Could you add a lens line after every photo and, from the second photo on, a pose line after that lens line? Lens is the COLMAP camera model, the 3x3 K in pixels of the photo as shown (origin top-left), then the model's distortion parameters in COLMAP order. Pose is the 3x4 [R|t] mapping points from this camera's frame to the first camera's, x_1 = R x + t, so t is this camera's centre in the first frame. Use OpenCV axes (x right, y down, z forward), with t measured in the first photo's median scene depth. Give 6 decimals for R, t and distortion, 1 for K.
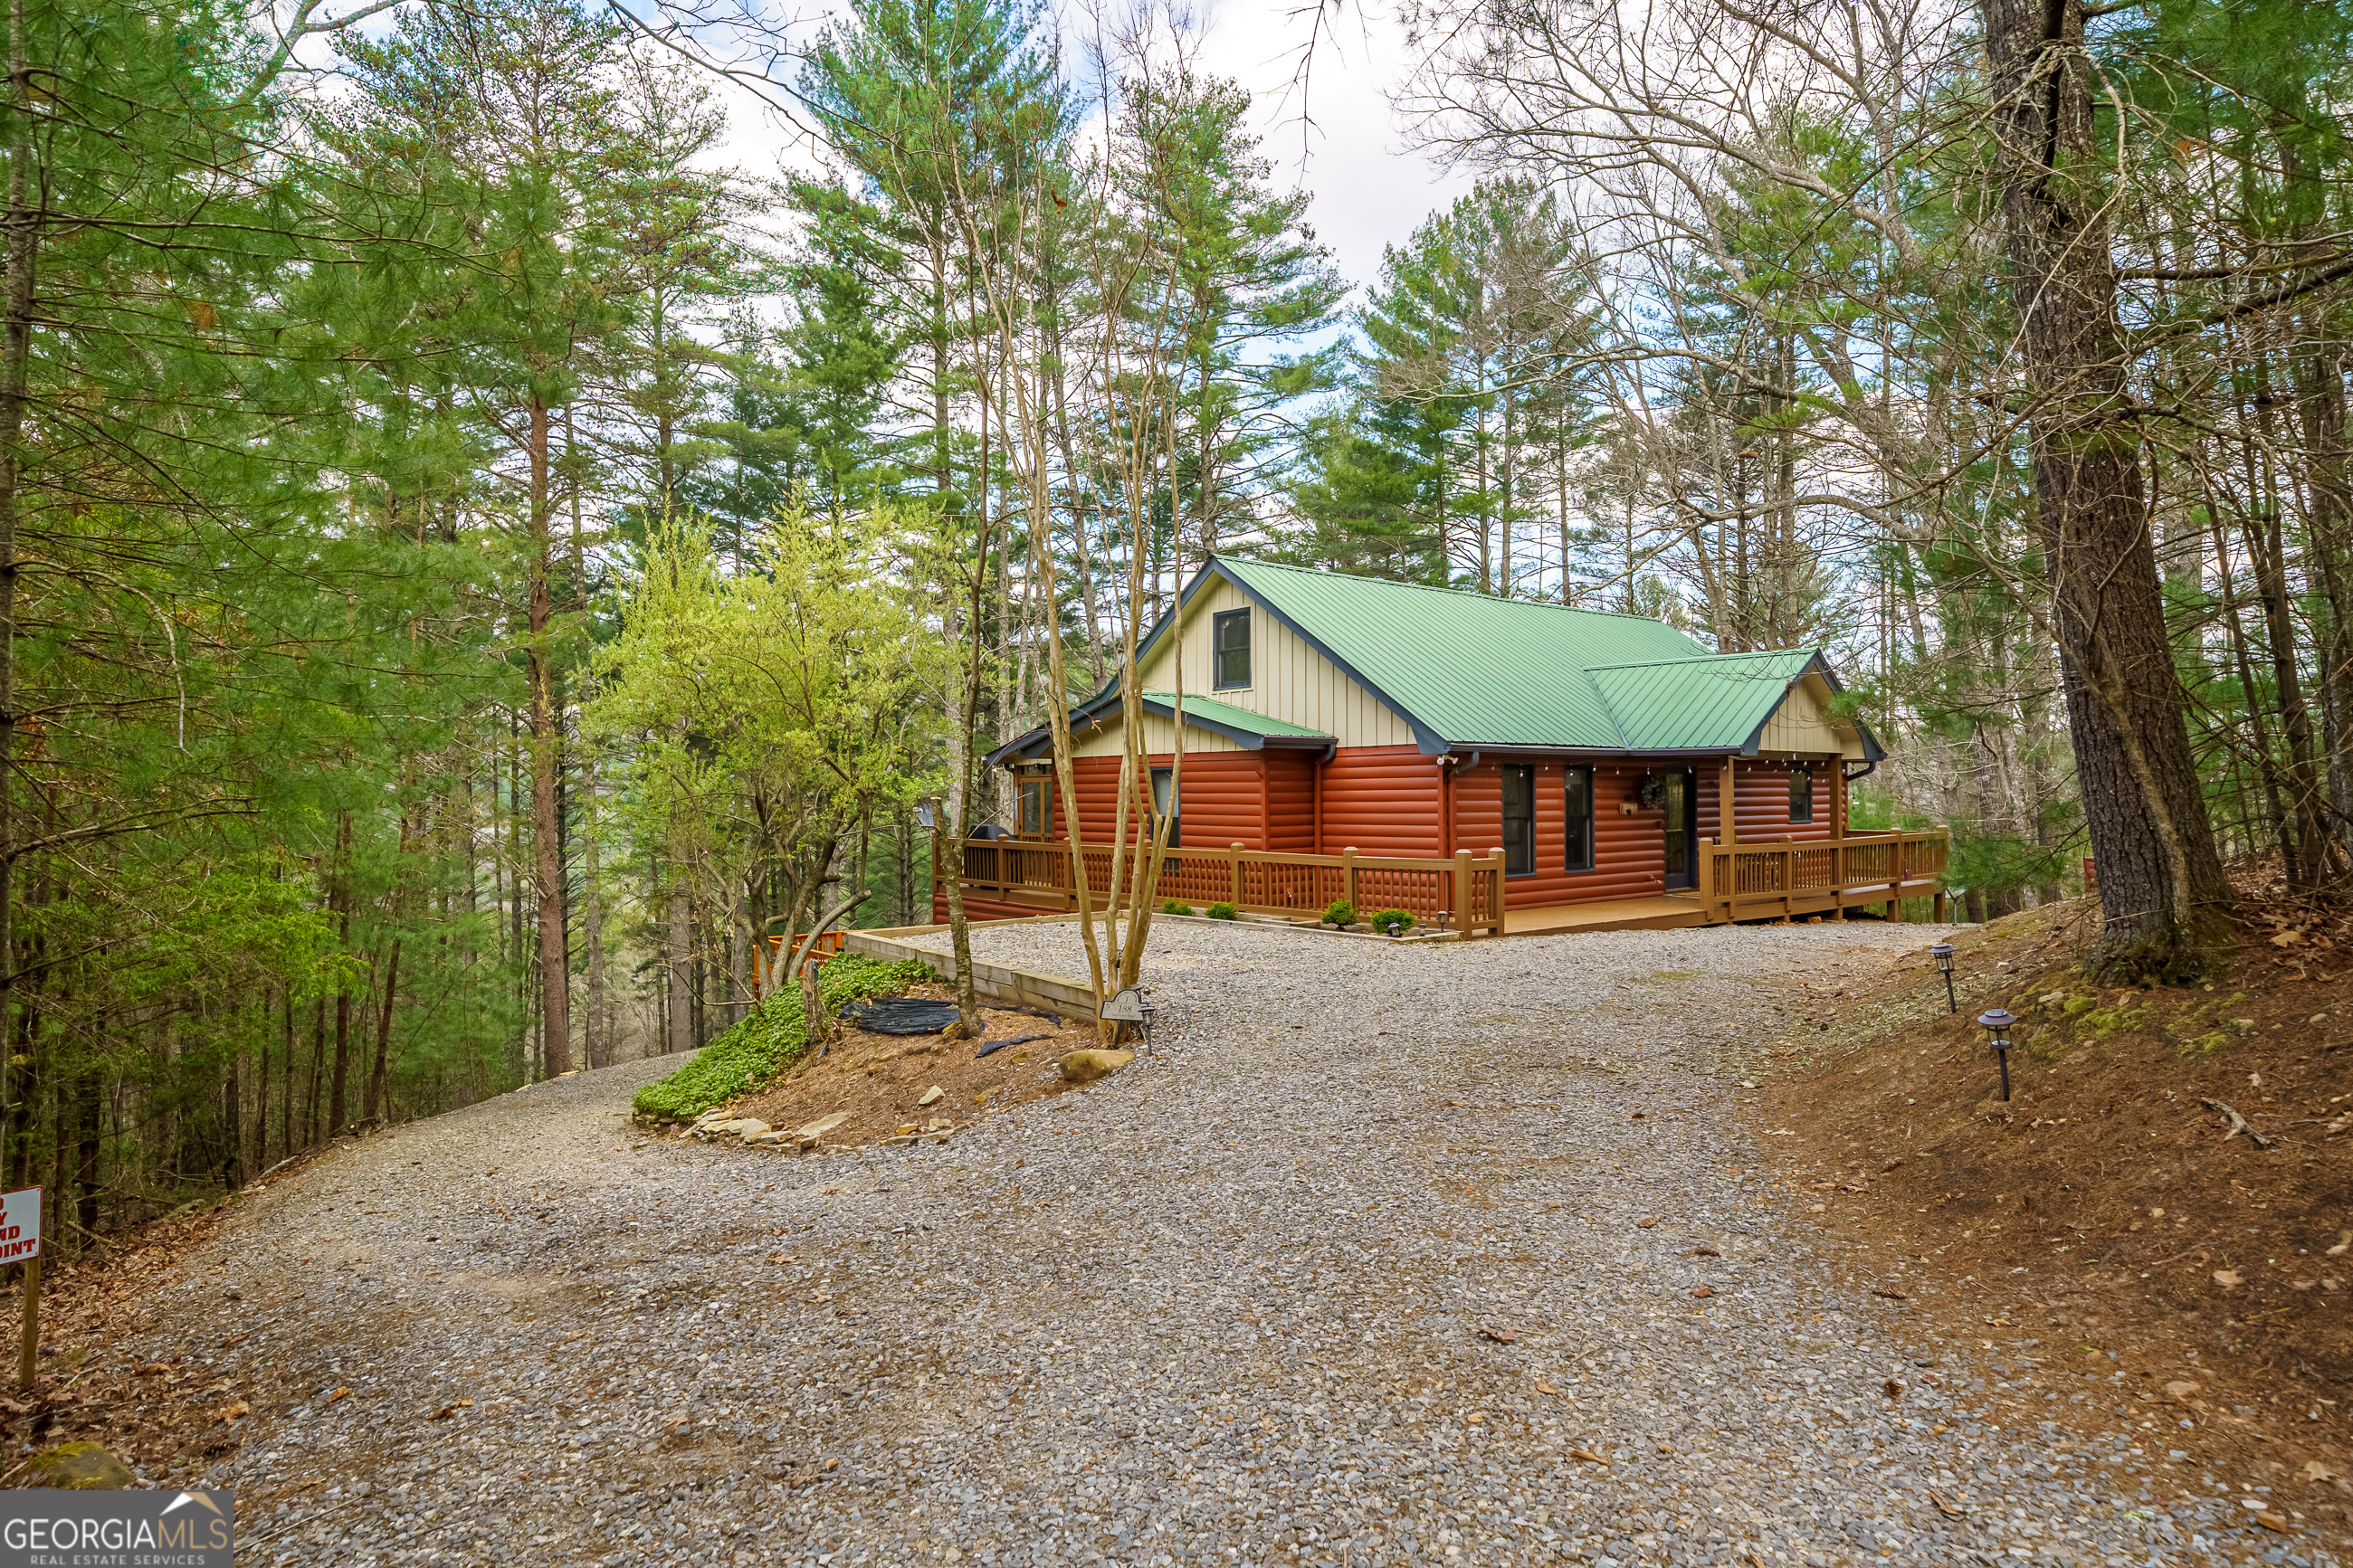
lens RADIAL K [[1306.6, 0, 1186.3], [0, 1306.6, 789.0], [0, 0, 1]] dist [0.007286, -0.000436]
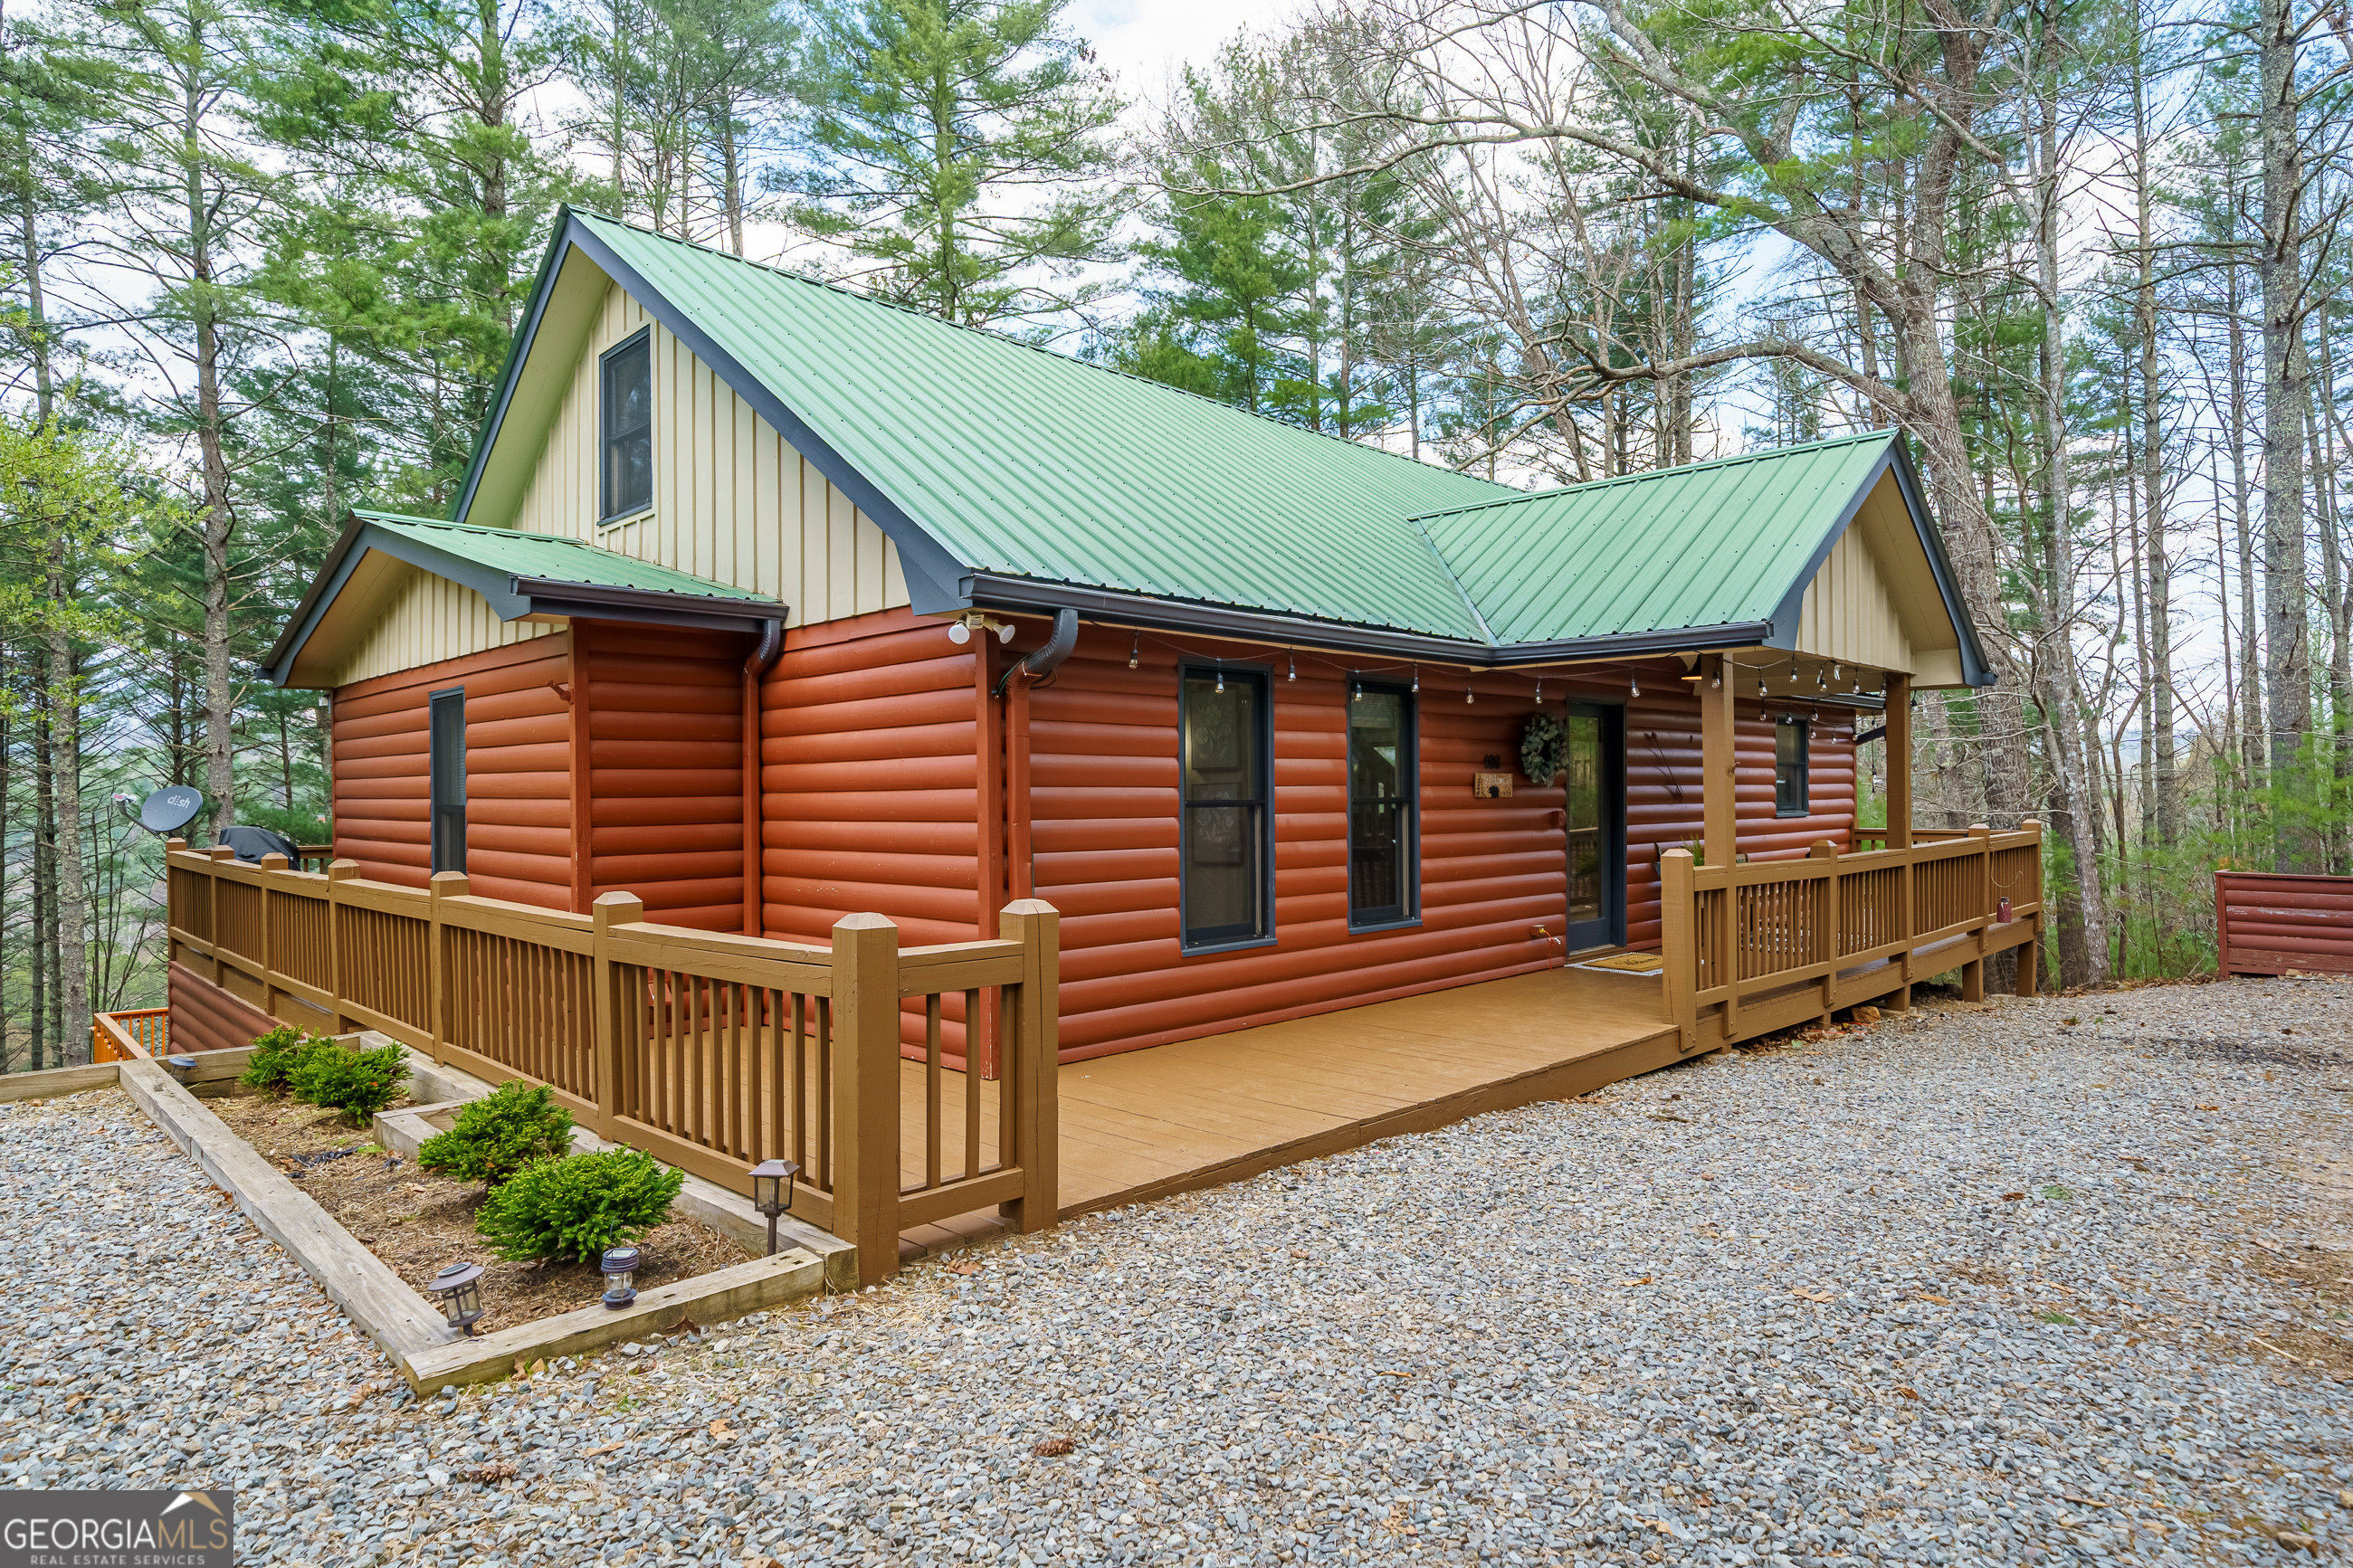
lens RADIAL K [[1306.6, 0, 1185.6], [0, 1306.6, 796.0], [0, 0, 1]] dist [0.007286, -0.000436]
pose [[0.995368, -0.001807, 0.096116, 0.174199], [0.001323, 0.999986, 0.005102, 0.015390], [-0.096124, -0.004952, 0.995357, 0.516781]]
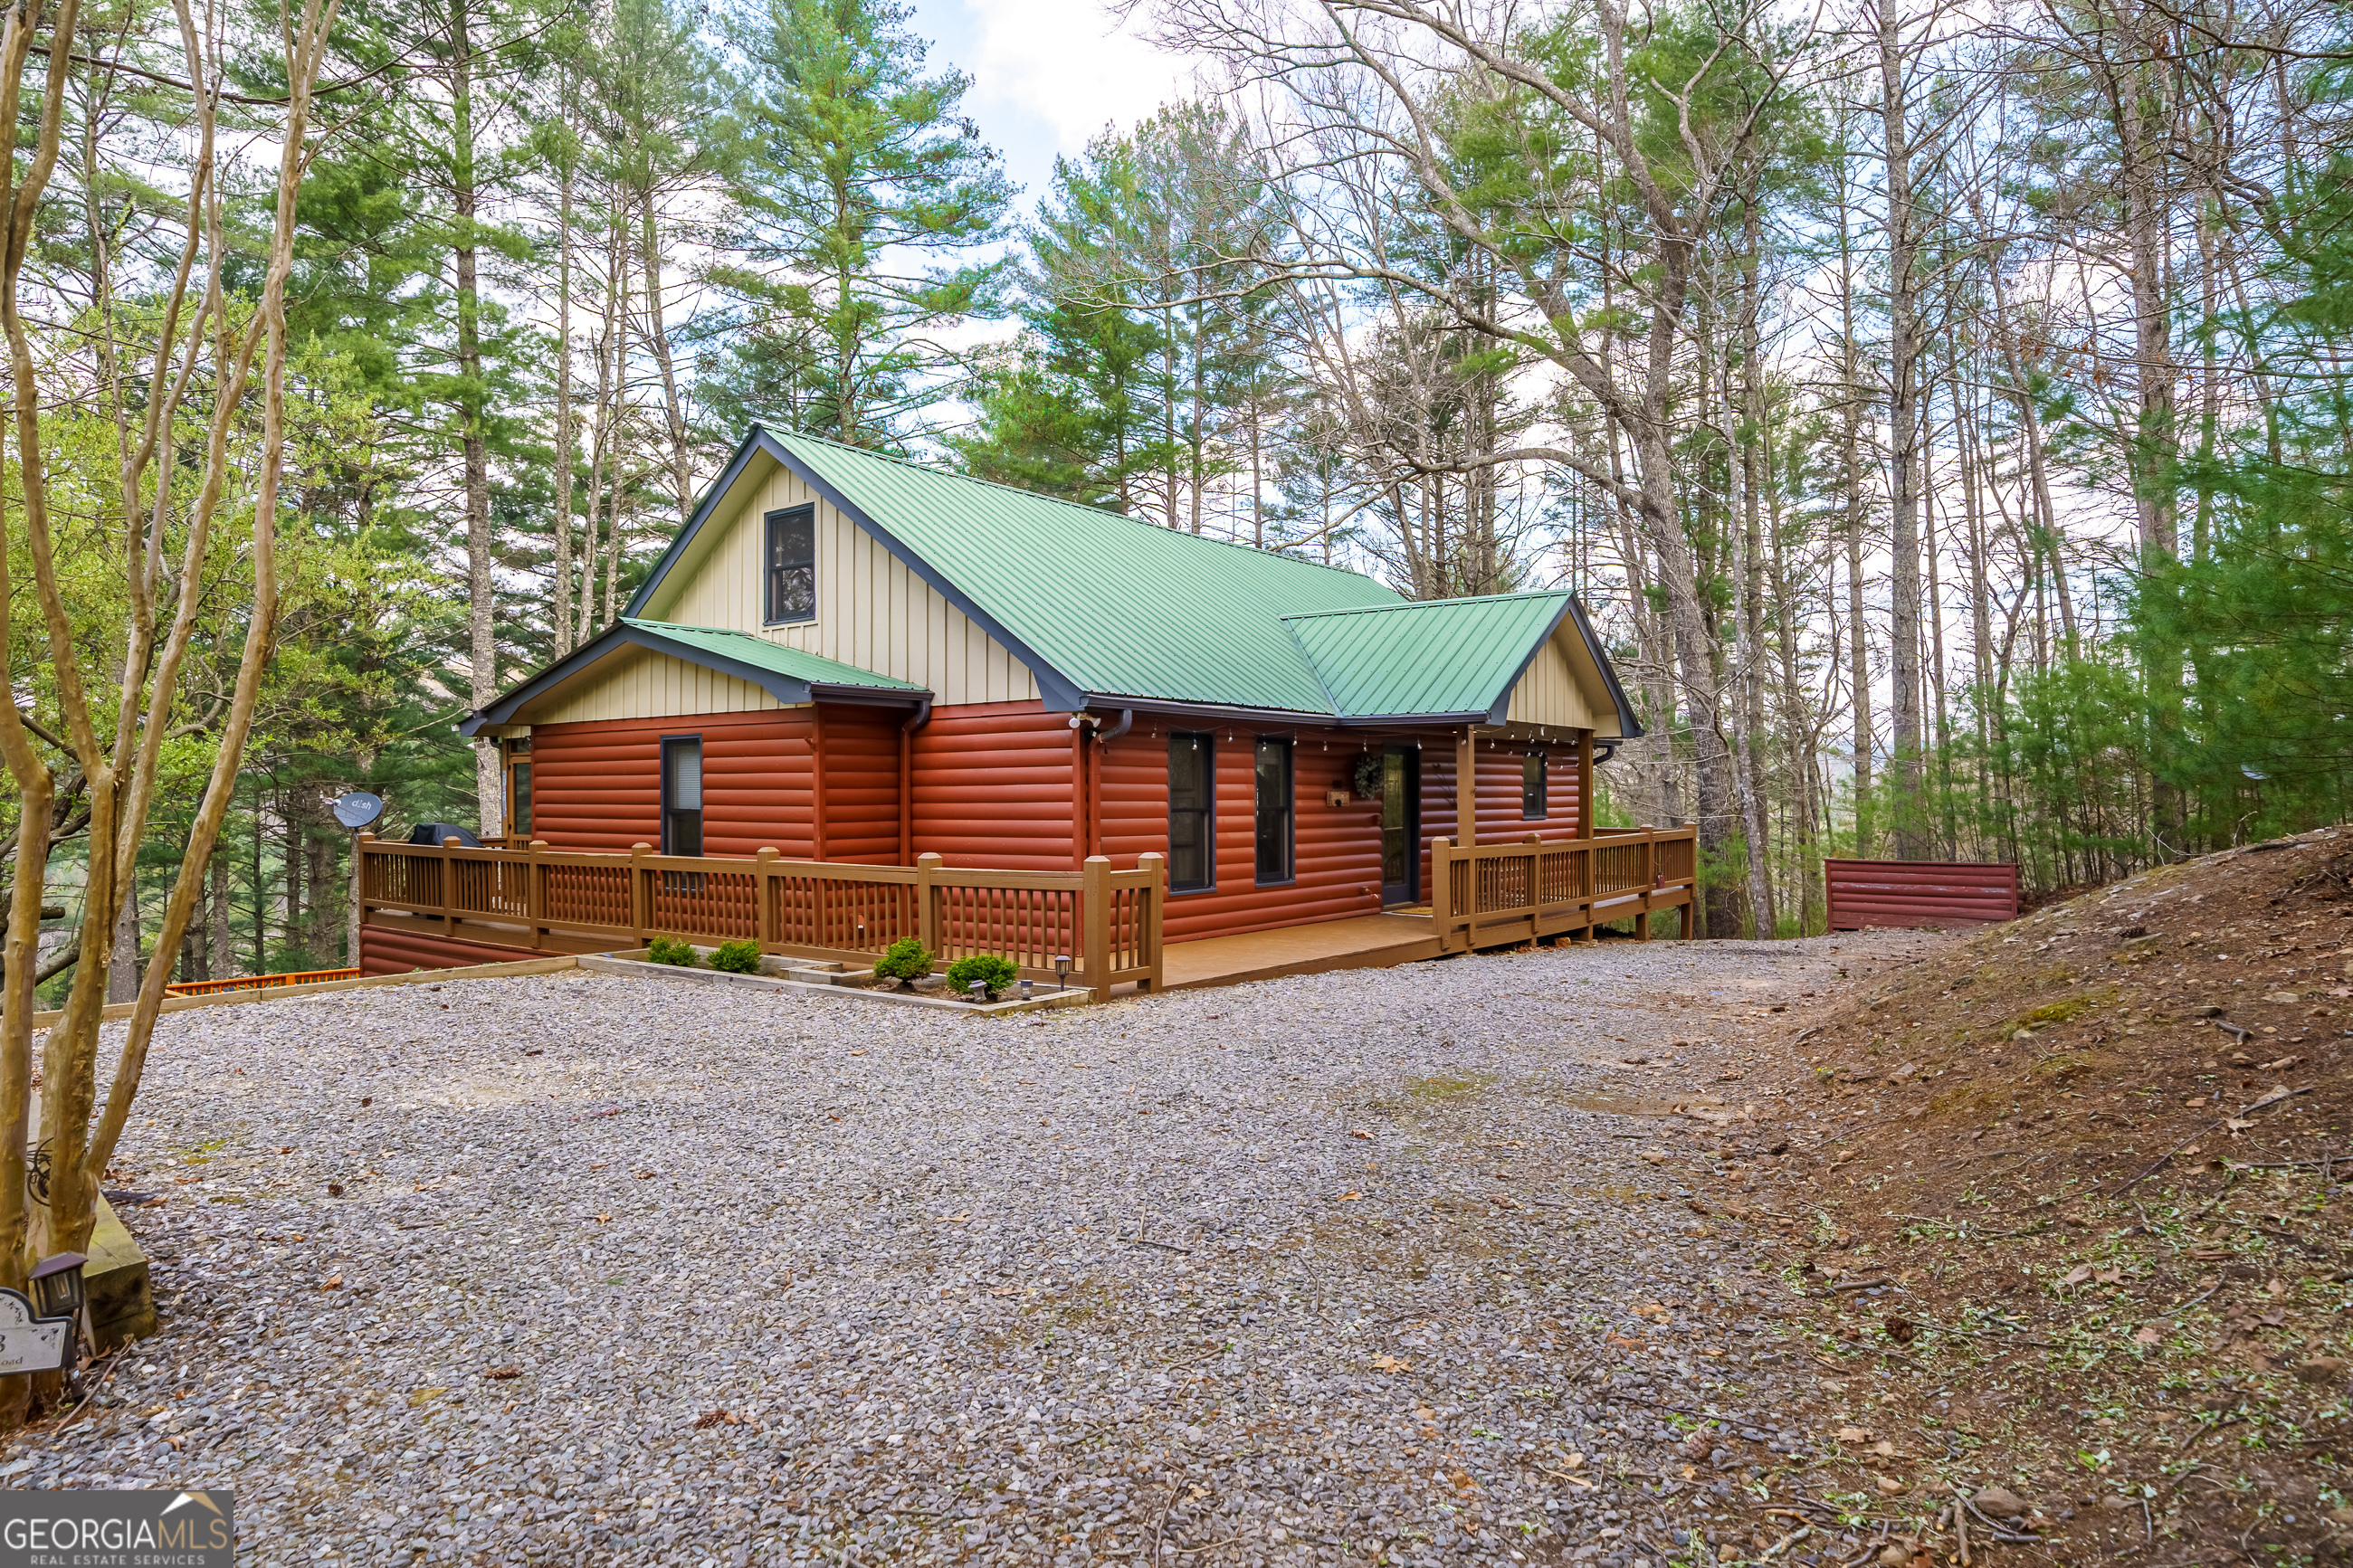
lens RADIAL K [[1351.1, 0, 1182.1], [0, 1351.1, 786.3], [0, 0, 1]] dist [0.007150, -0.000673]
pose [[0.974681, 0.004918, 0.223546, 0.074694], [-0.004077, 0.999983, -0.004223, 0.010854], [-0.223563, 0.003204, 0.974684, 0.252800]]
